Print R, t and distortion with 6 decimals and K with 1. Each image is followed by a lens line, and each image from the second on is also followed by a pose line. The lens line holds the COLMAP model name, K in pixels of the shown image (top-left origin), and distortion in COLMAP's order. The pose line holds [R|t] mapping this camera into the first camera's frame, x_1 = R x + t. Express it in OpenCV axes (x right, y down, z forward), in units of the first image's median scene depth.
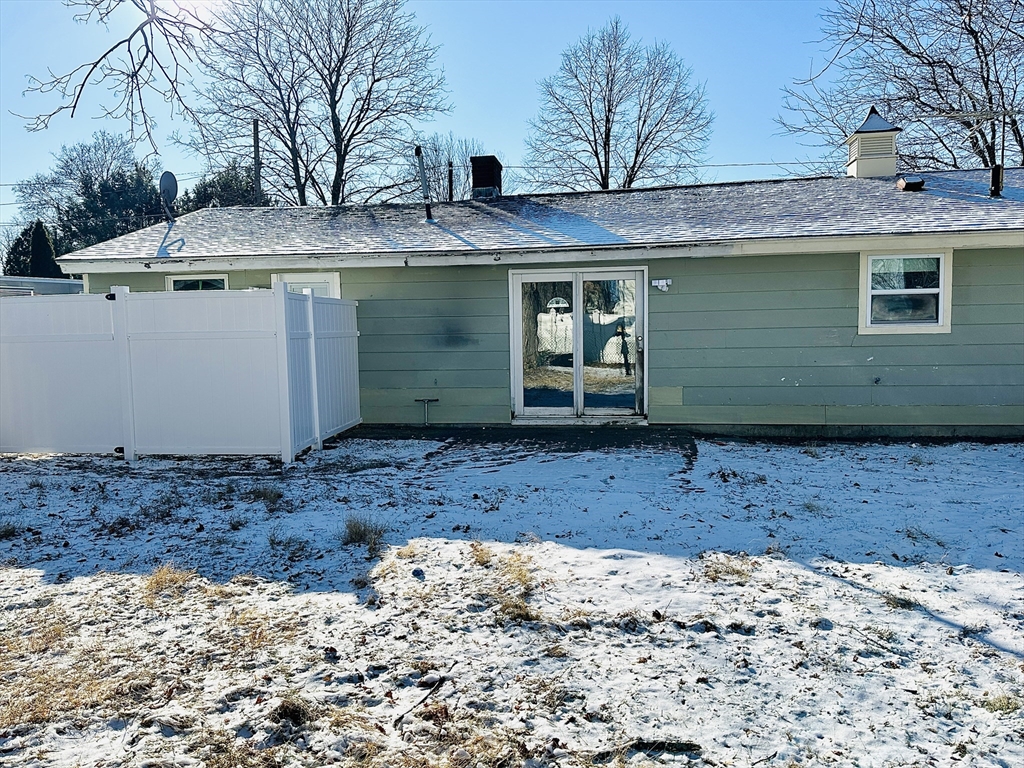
lens RADIAL K [[741.8, 0, 515.1], [0, 741.8, 381.8], [0, 0, 1]] dist [0.045041, -0.018823]
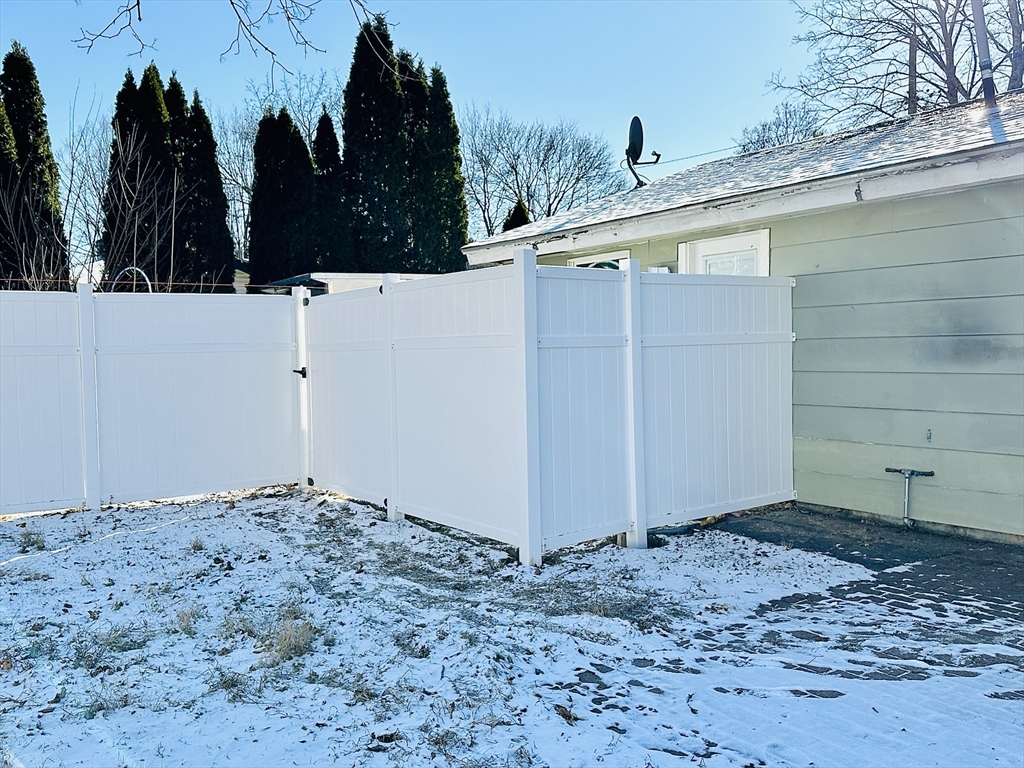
lens RADIAL K [[918.3, 0, 514.9], [0, 918.3, 389.6], [0, 0, 1]] dist [0.062758, -0.082675]
pose [[0.682135, 0.033391, -0.730464, 0.158365], [-0.042391, 0.999083, 0.006083, -0.023185], [0.729997, 0.026816, 0.682925, 0.418499]]
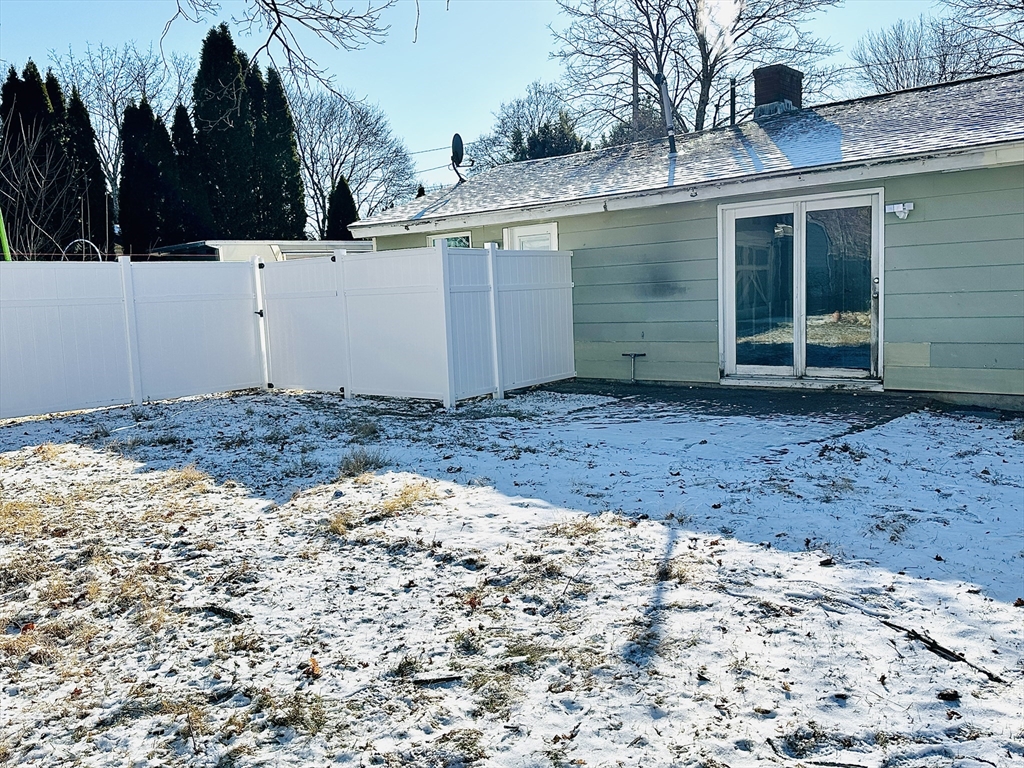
lens RADIAL K [[858.5, 0, 509.7], [0, 858.5, 378.5], [0, 0, 1]] dist [0.079682, -0.069162]
pose [[0.842728, 0.034439, -0.537237, 0.350587], [-0.010654, 0.998823, 0.047317, 0.005626], [0.538234, -0.034151, 0.842103, 0.011830]]
